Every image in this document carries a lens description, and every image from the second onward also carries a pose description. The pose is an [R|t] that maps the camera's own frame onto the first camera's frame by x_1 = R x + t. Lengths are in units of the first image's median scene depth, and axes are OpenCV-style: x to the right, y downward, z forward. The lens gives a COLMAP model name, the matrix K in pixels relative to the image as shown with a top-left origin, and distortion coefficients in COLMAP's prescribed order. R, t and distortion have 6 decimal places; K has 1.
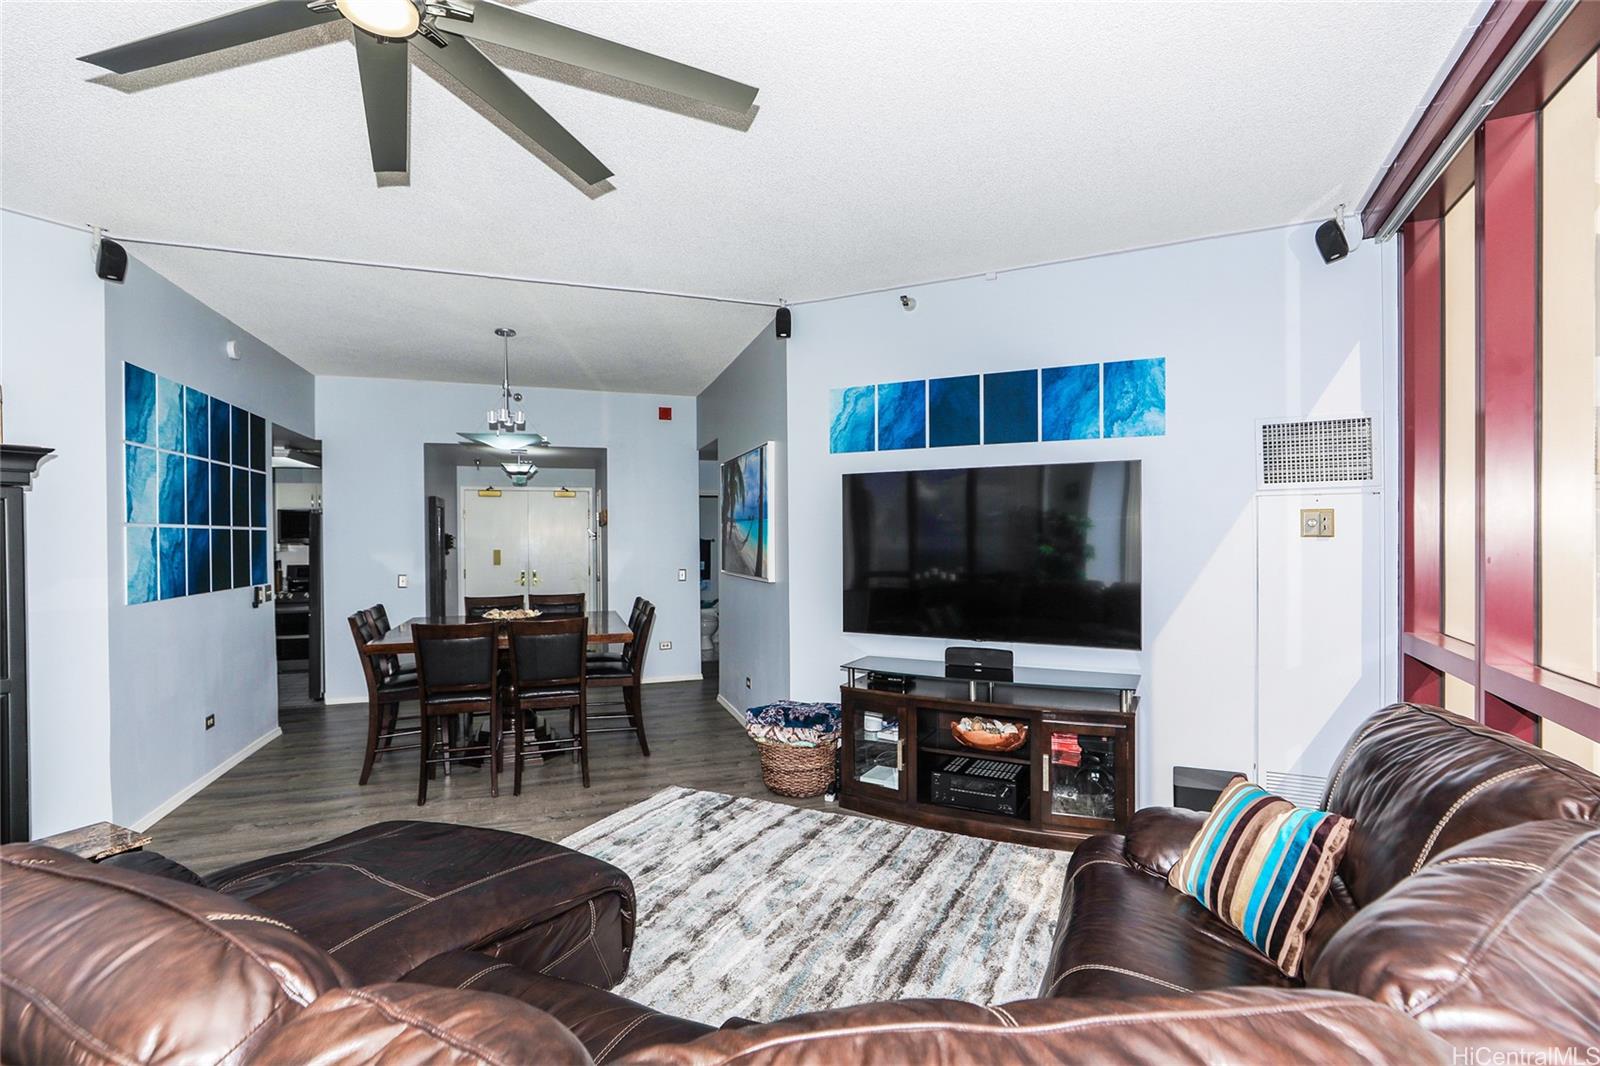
lens RADIAL K [[742.1, 0, 822.0], [0, 742.1, 534.2], [0, 0, 1]] dist [-0.016246, 0.000748]
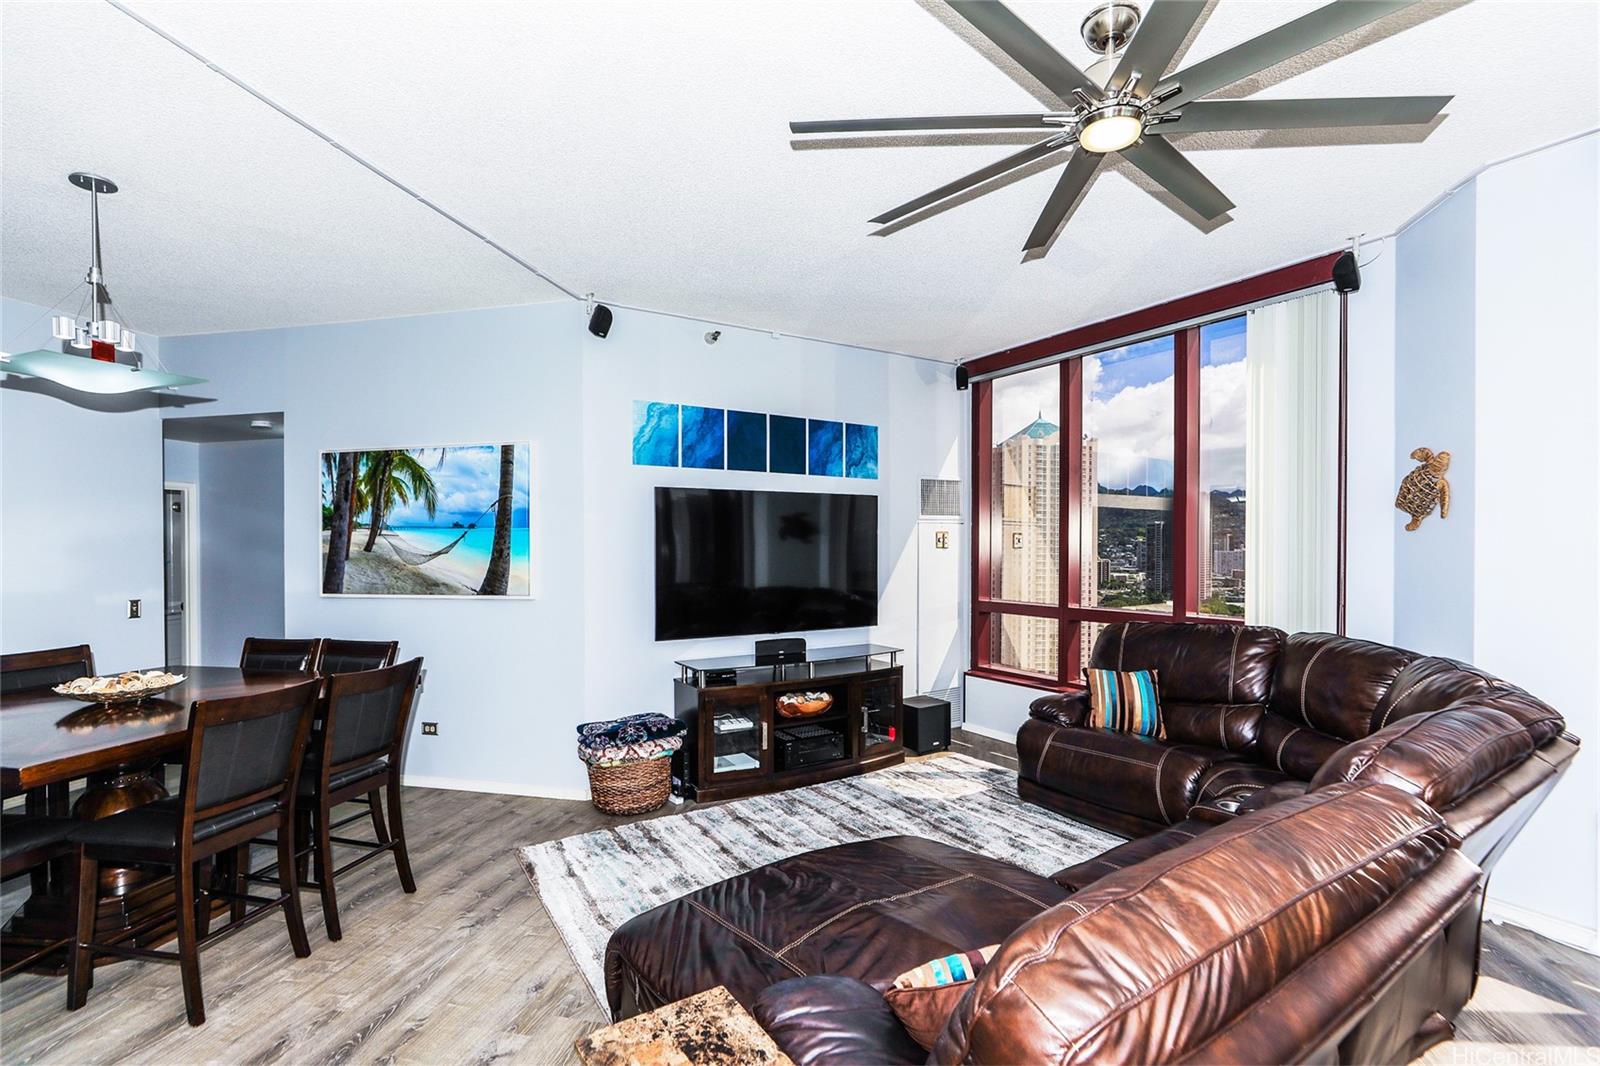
lens RADIAL K [[716.1, 0, 808.0], [0, 716.1, 544.7], [0, 0, 1]] dist [0.003307, 0.001685]
pose [[0.539053, 0.005414, 0.842255, -0.737082], [-0.001365, 0.999984, -0.005554, 0.004714], [-0.842271, 0.001844, 0.539051, 0.311633]]
